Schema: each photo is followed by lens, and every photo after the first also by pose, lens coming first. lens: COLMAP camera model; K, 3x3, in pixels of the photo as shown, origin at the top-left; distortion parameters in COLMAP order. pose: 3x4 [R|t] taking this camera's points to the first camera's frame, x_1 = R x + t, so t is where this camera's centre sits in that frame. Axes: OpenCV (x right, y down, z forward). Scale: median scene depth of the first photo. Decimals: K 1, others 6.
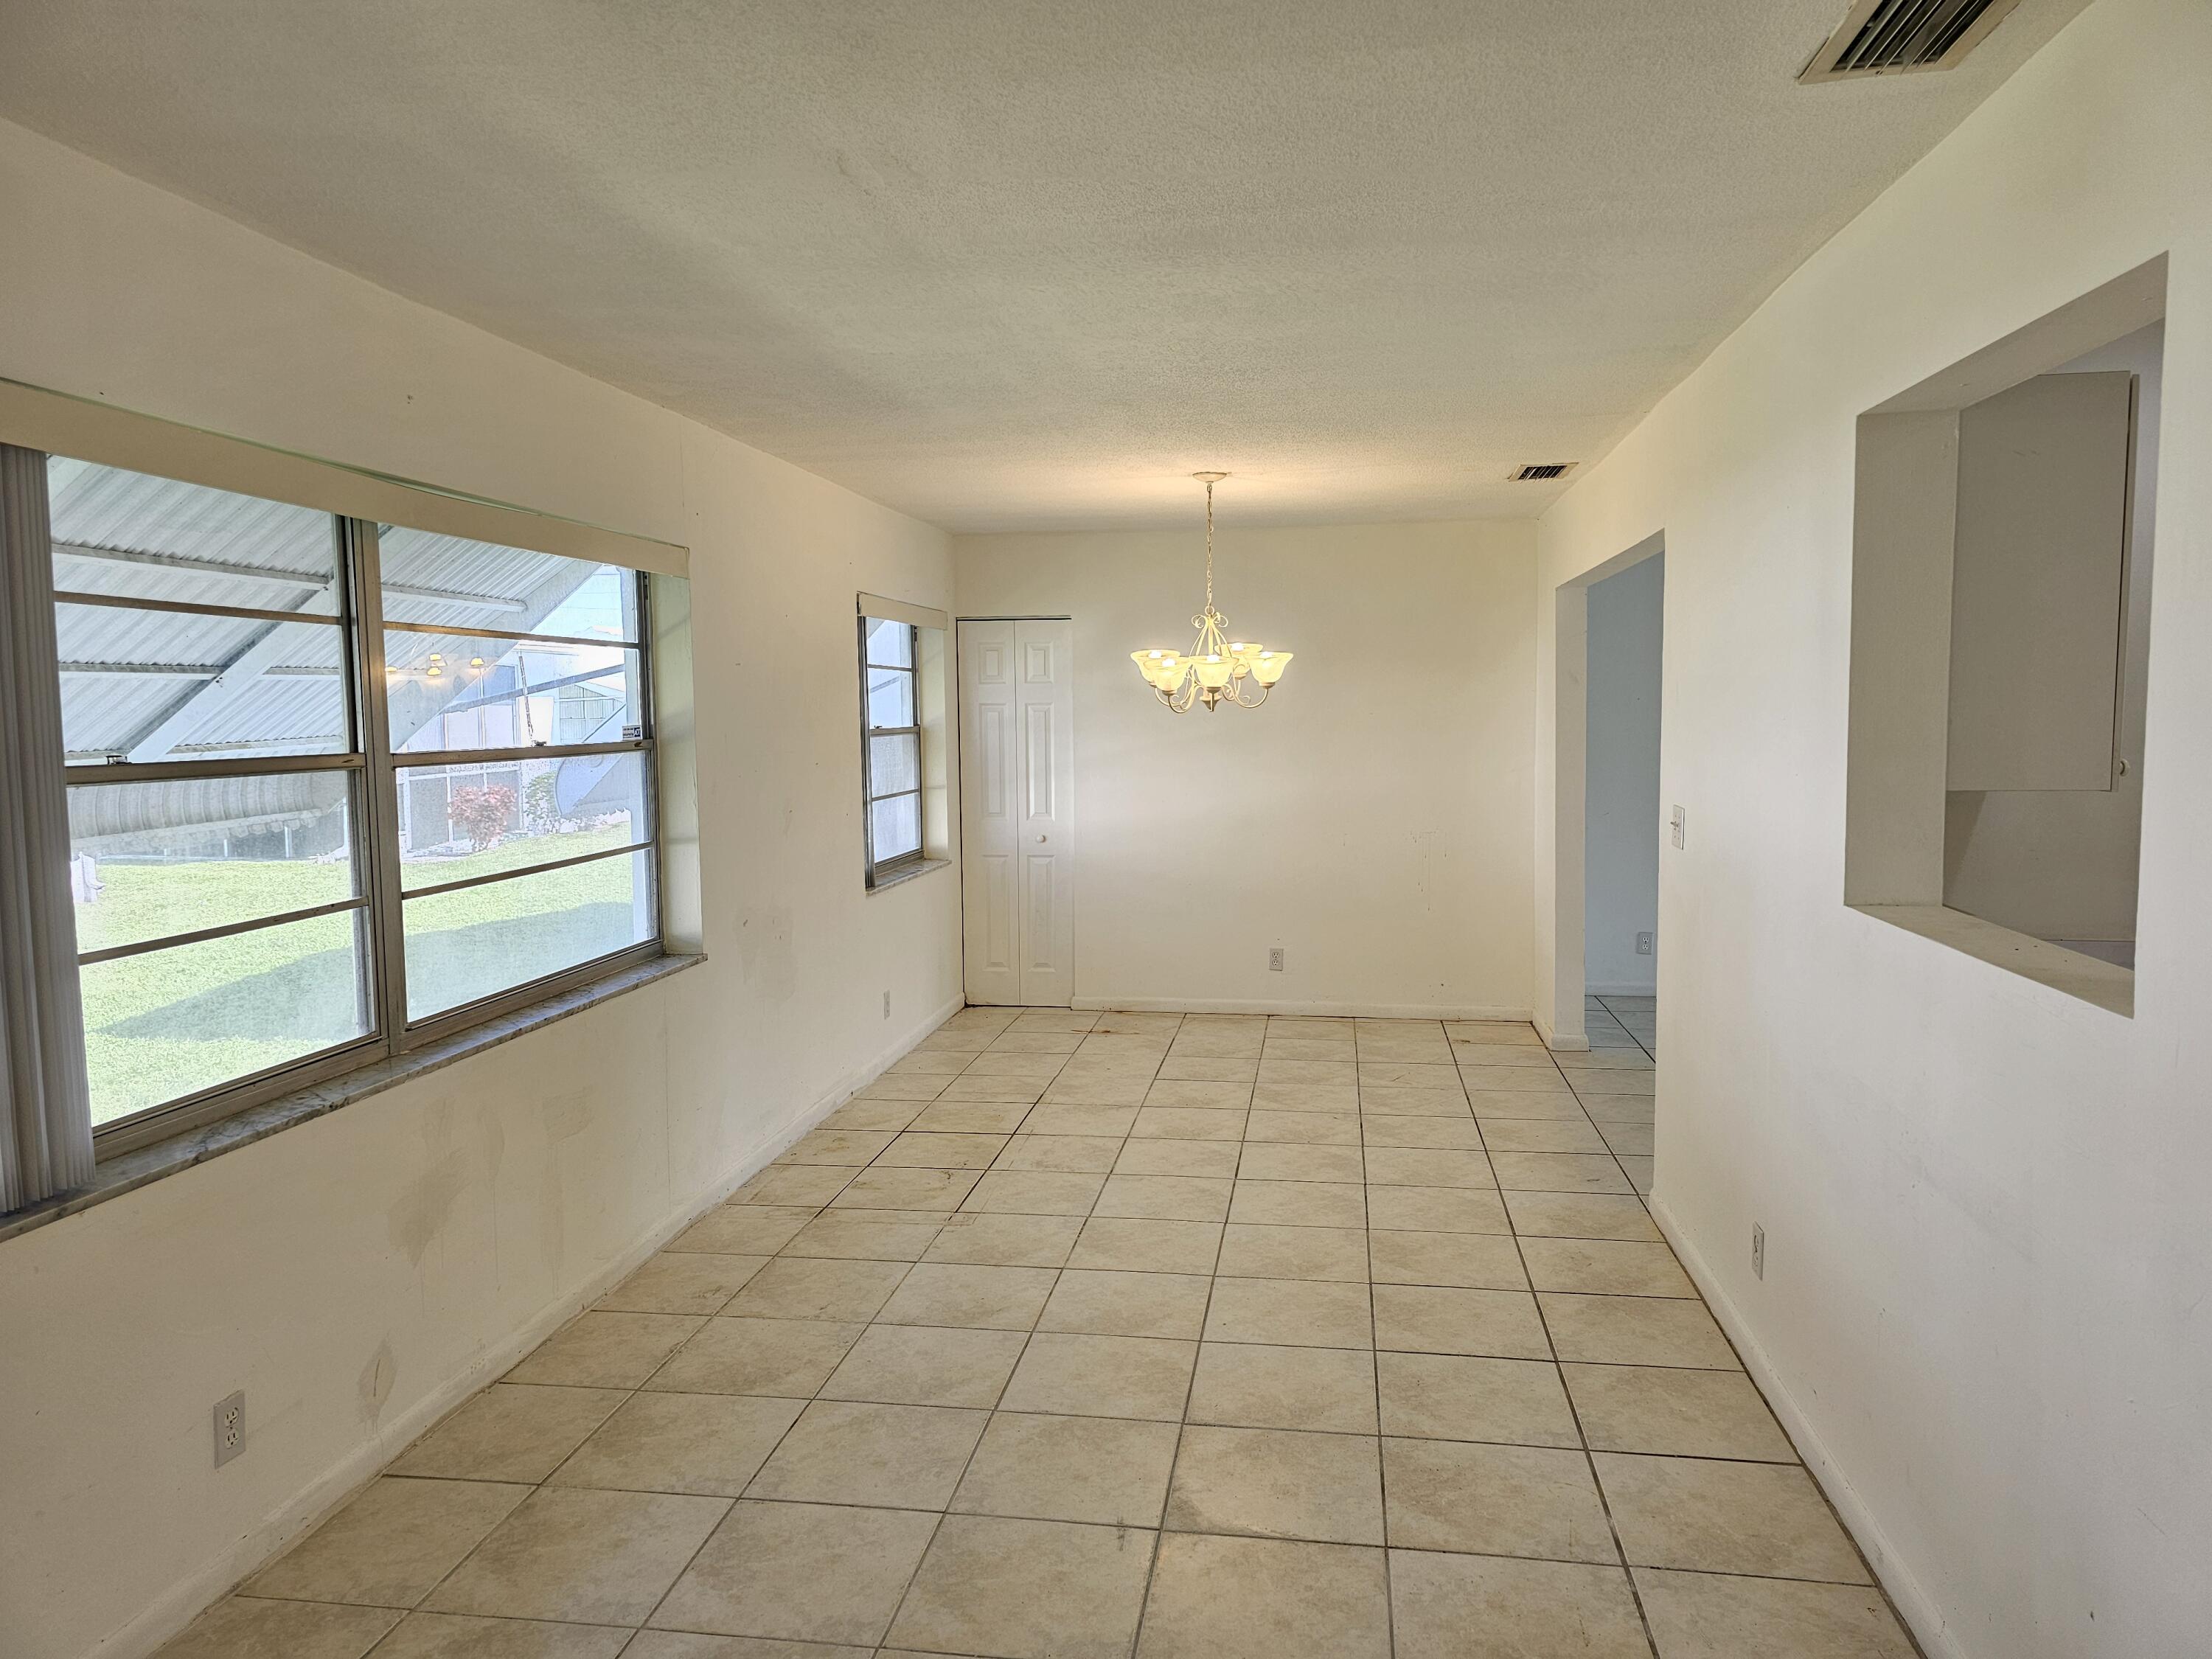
lens RADIAL K [[1479.4, 0, 1097.5], [0, 1479.4, 850.8], [0, 0, 1]] dist [0.056090, -0.045269]
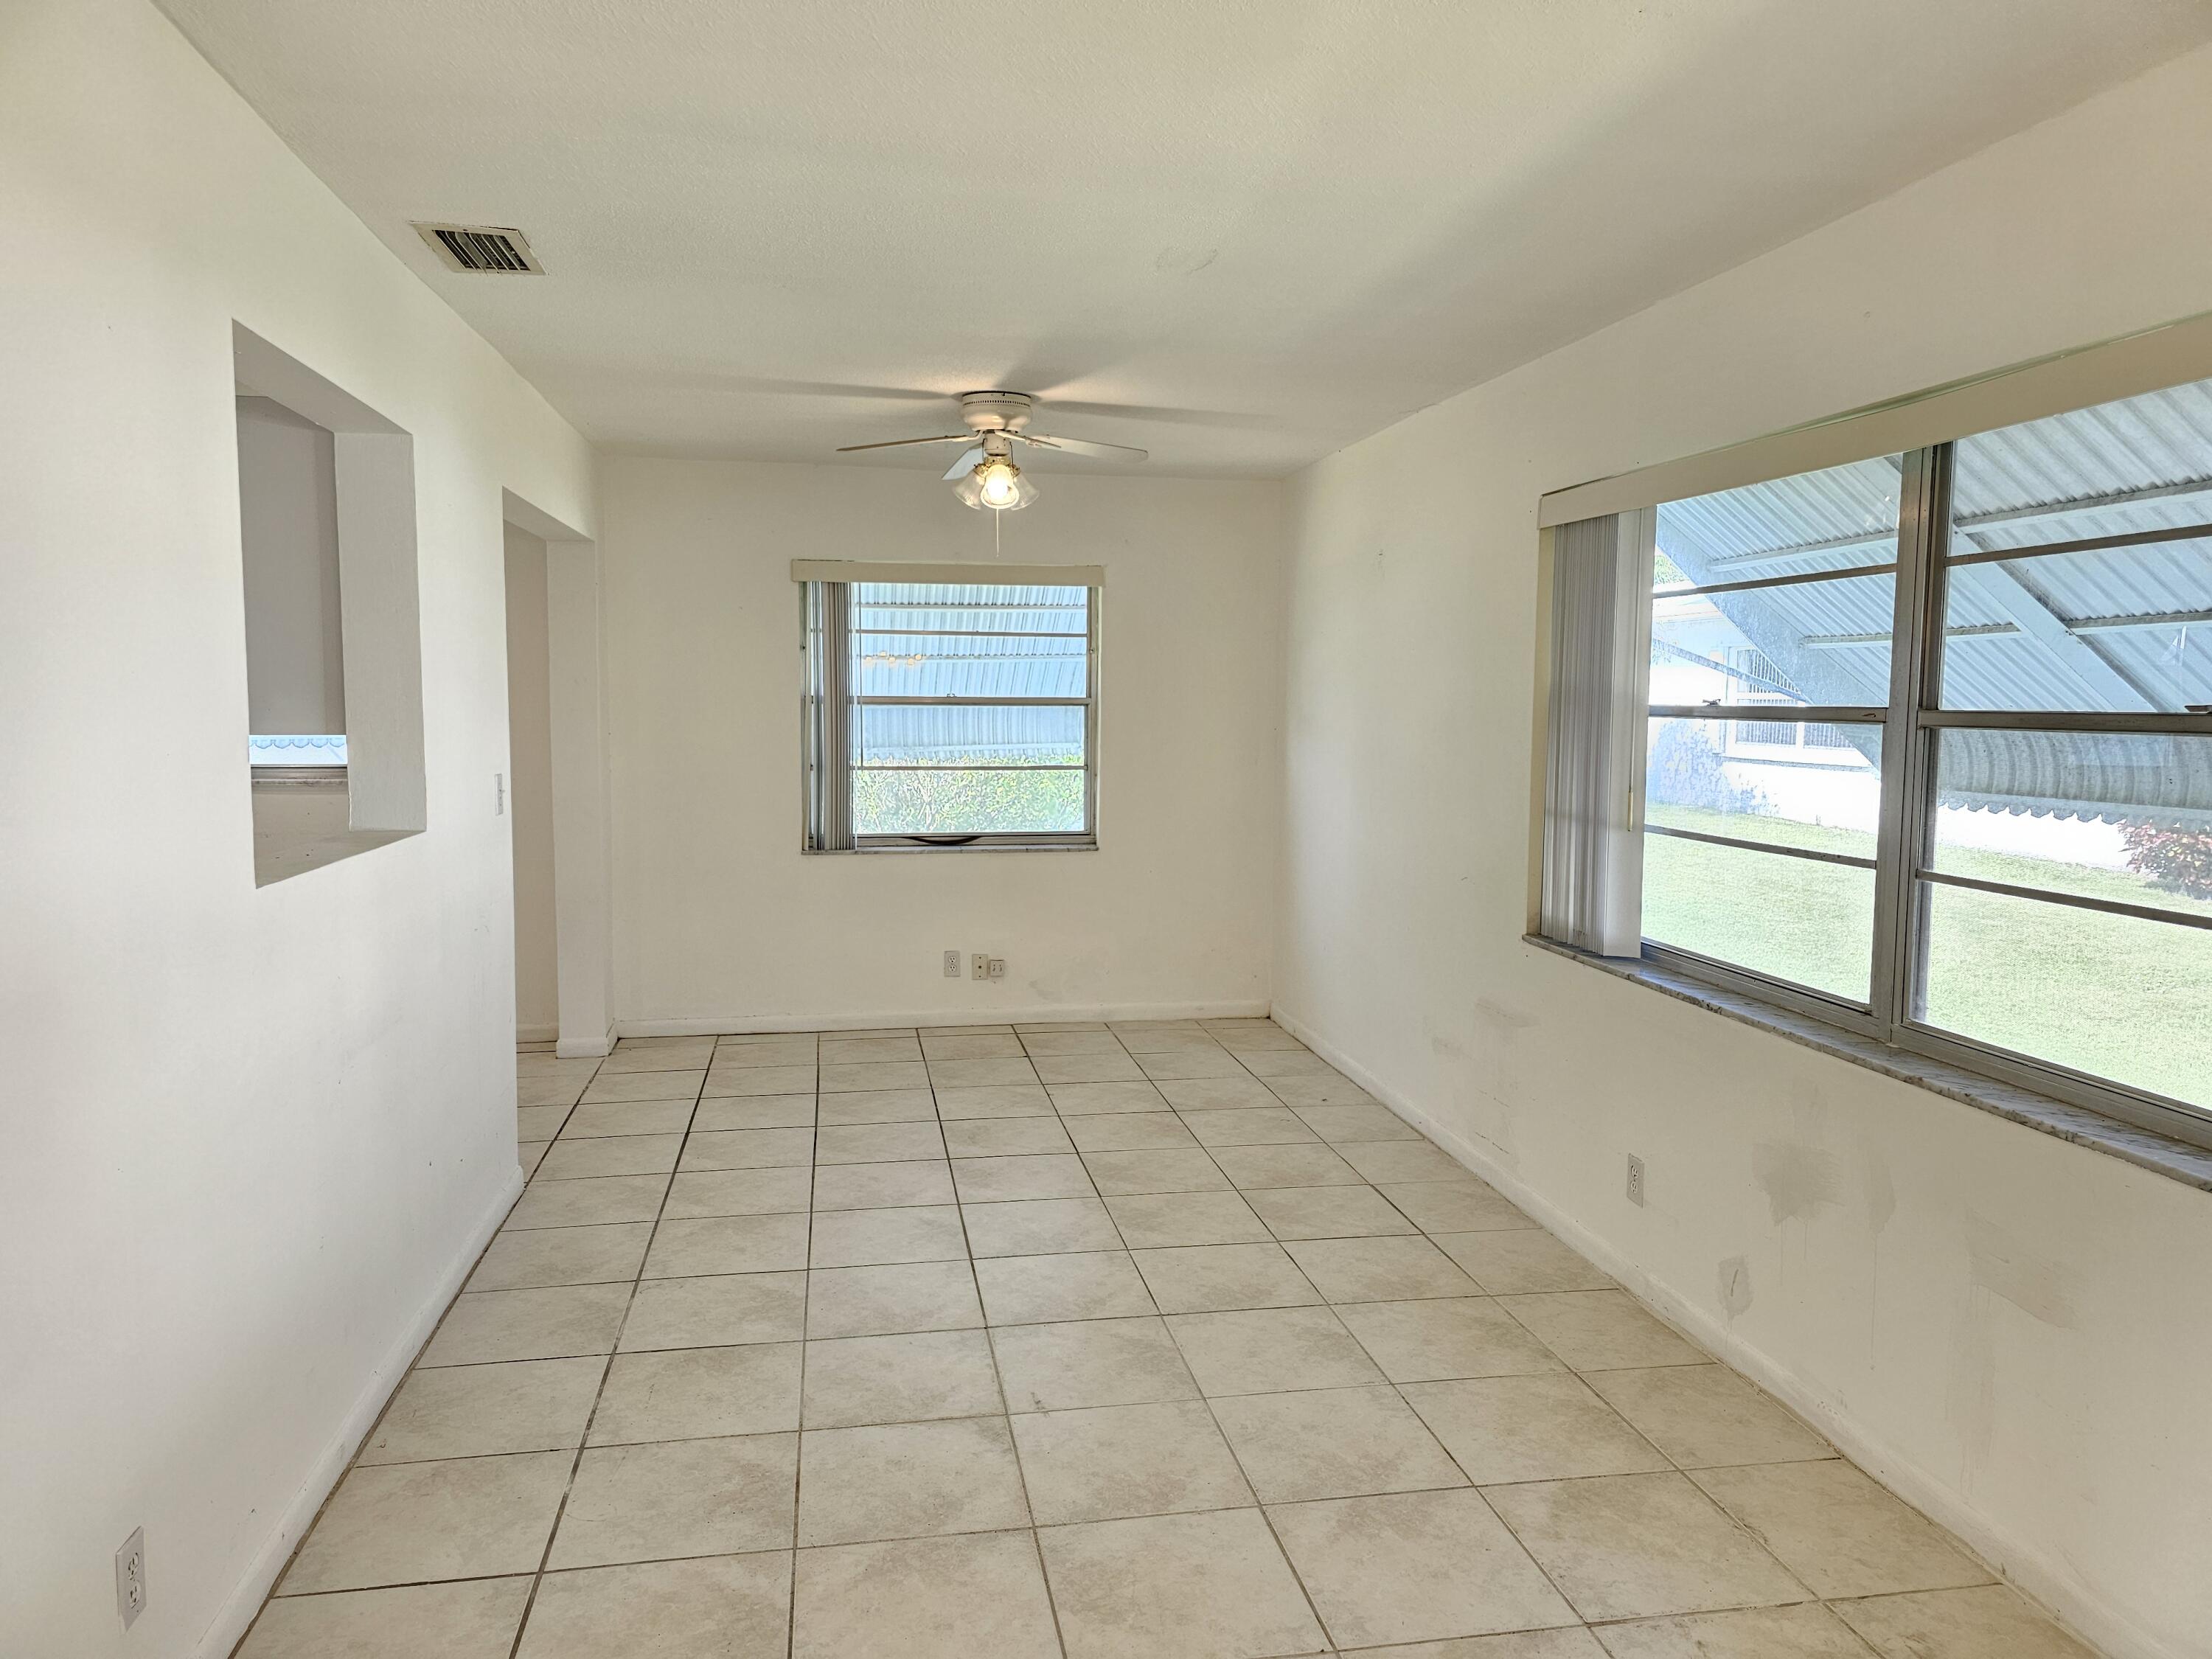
lens RADIAL K [[1479.4, 0, 1096.6], [0, 1479.4, 823.7], [0, 0, 1]] dist [0.056090, -0.045269]
pose [[-0.944395, 0.034862, -0.326959, 0.292251], [-0.025815, 0.983433, 0.179422, -0.153857], [0.327797, 0.177886, -0.927850, 1.775438]]
